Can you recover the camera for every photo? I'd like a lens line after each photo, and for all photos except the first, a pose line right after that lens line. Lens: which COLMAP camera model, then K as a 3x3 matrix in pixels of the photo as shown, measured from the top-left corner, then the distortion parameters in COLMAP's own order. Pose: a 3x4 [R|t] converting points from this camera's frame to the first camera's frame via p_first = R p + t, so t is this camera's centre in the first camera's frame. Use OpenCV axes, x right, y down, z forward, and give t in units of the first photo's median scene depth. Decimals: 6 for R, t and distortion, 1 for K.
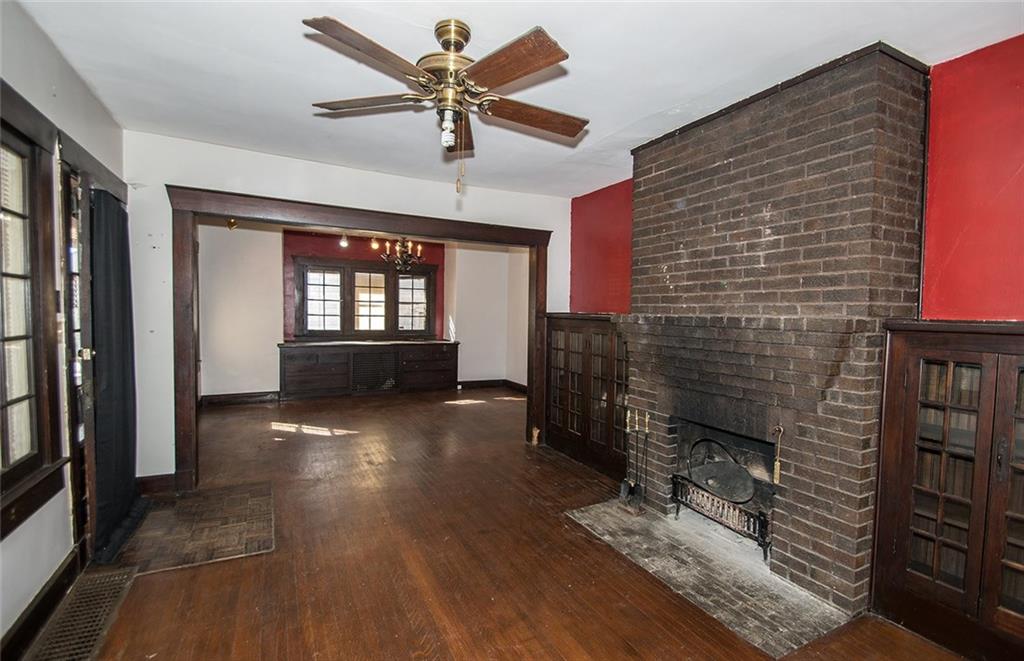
lens RADIAL K [[462.1, 0, 513.2], [0, 462.1, 328.7], [0, 0, 1]] dist [-0.003472, -0.005703]
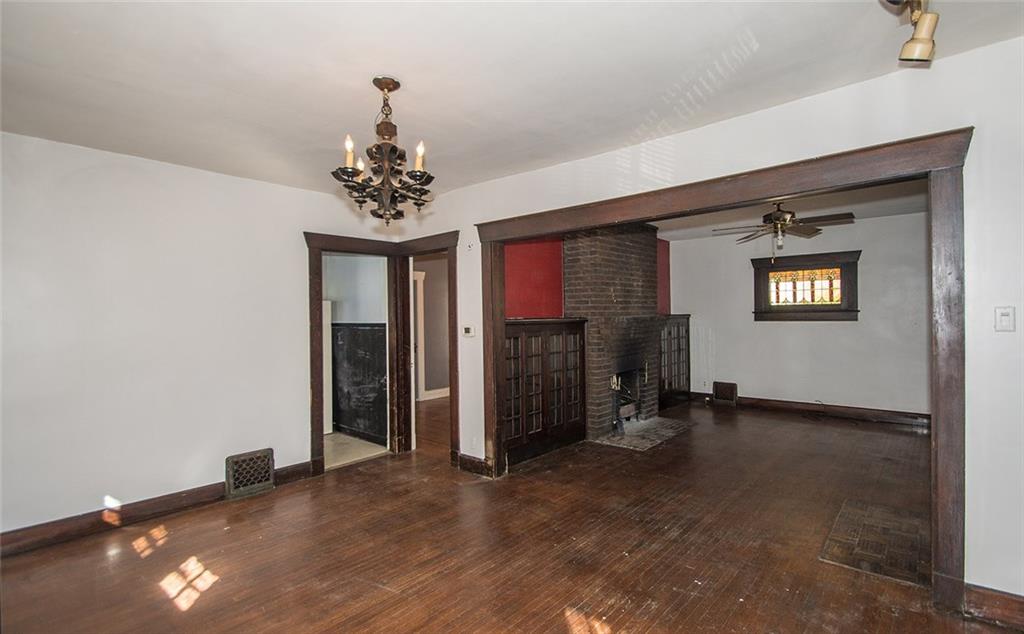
lens RADIAL K [[482.4, 0, 528.4], [0, 482.4, 316.7], [0, 0, 1]] dist [0.003479, -0.001541]
pose [[-0.384022, -0.018097, 0.923147, -1.322034], [0.039688, 0.998560, 0.036085, -0.117069], [-0.922471, 0.050495, -0.382750, 2.151501]]
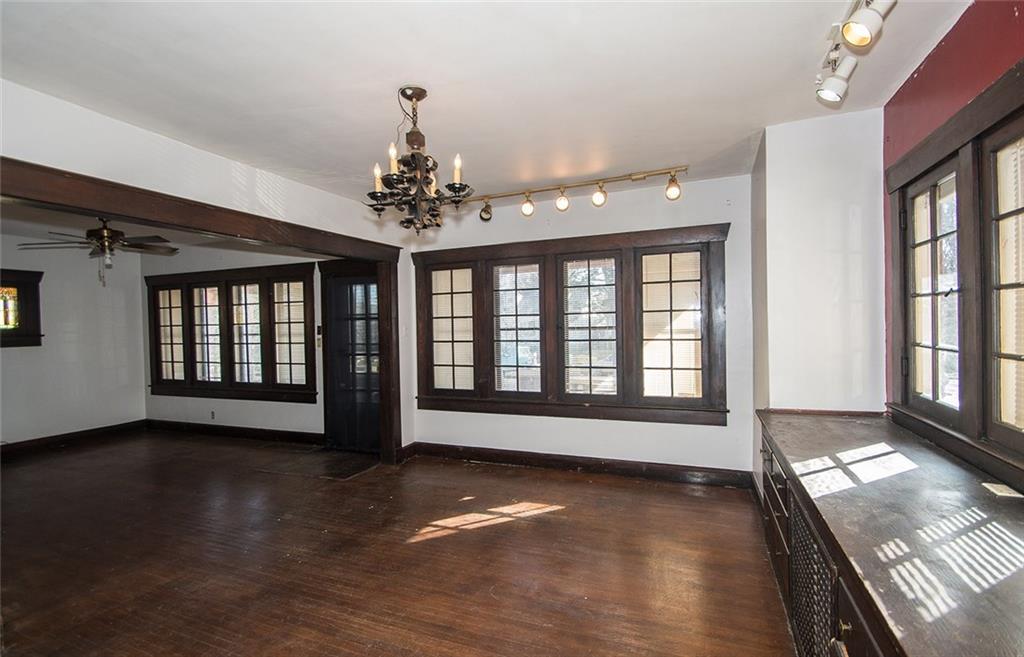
lens RADIAL K [[462.1, 0, 513.1], [0, 462.1, 331.0], [0, 0, 1]] dist [-0.003472, -0.005703]
pose [[-0.754822, 0.008344, -0.655877, -0.117975], [-0.015697, 0.999403, 0.030780, -0.114665], [0.655742, 0.033529, -0.754240, 2.734840]]
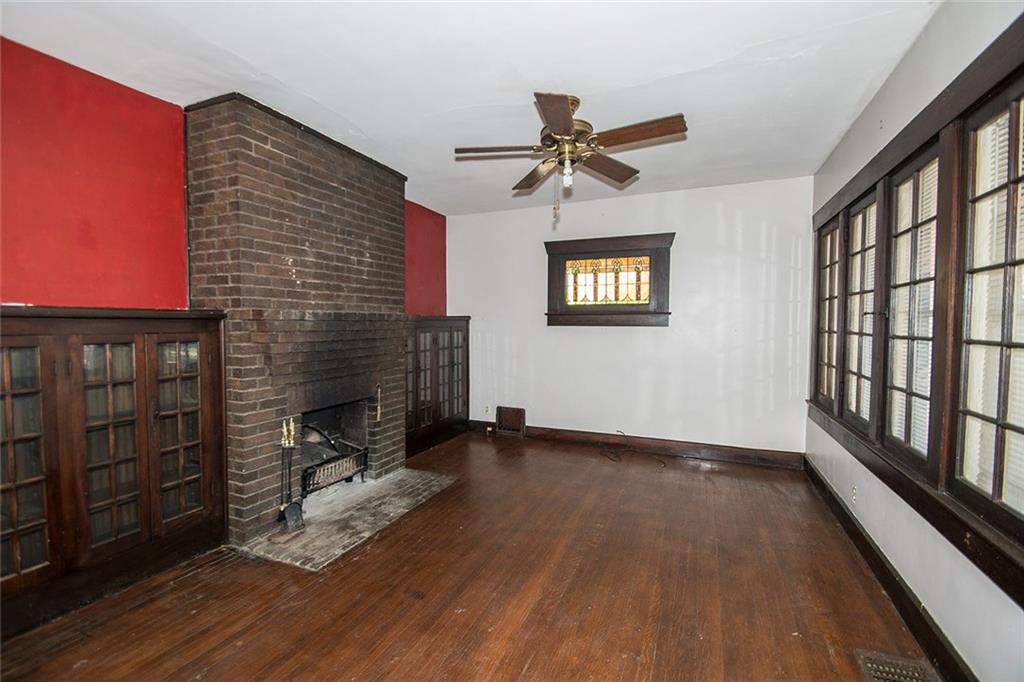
lens RADIAL K [[445.4, 0, 504.8], [0, 445.4, 338.9], [0, 0, 1]] dist [0.001070, -0.005949]
pose [[-0.629398, -0.047635, 0.775622, -0.712365], [0.013974, 0.997264, 0.072586, -0.035283], [-0.776958, 0.056524, -0.627010, 1.341051]]
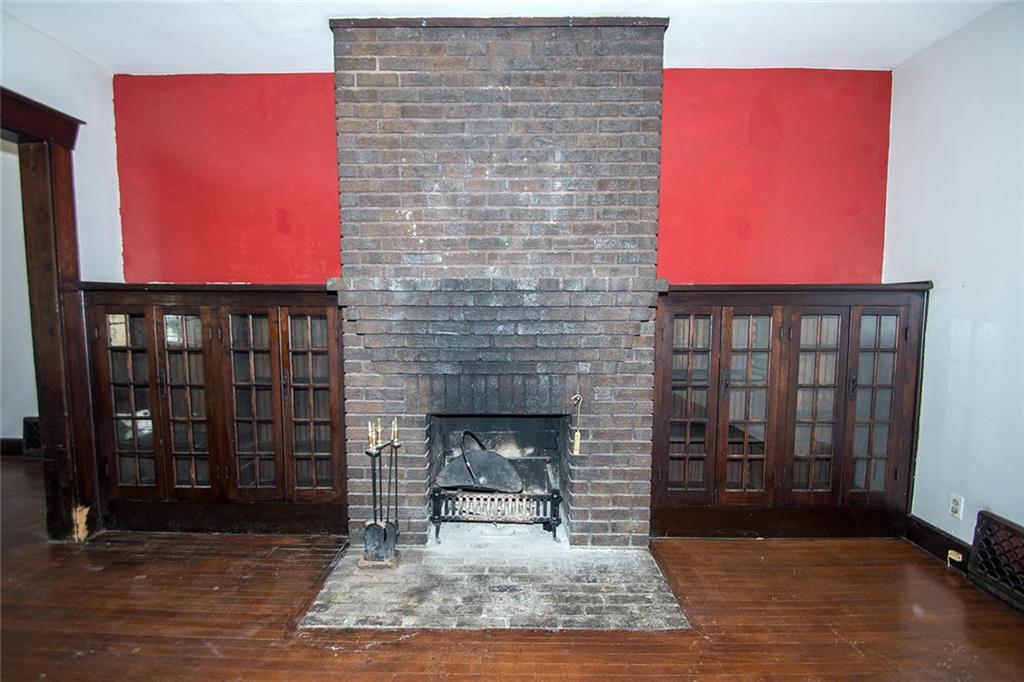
lens RADIAL K [[445.4, 0, 505.6], [0, 445.4, 342.5], [0, 0, 1]] dist [0.001070, -0.005949]
pose [[0.466950, -0.085305, 0.880160, -0.246346], [0.038321, 0.996353, 0.076236, 0.022415], [-0.883453, -0.001870, 0.468516, 0.586316]]
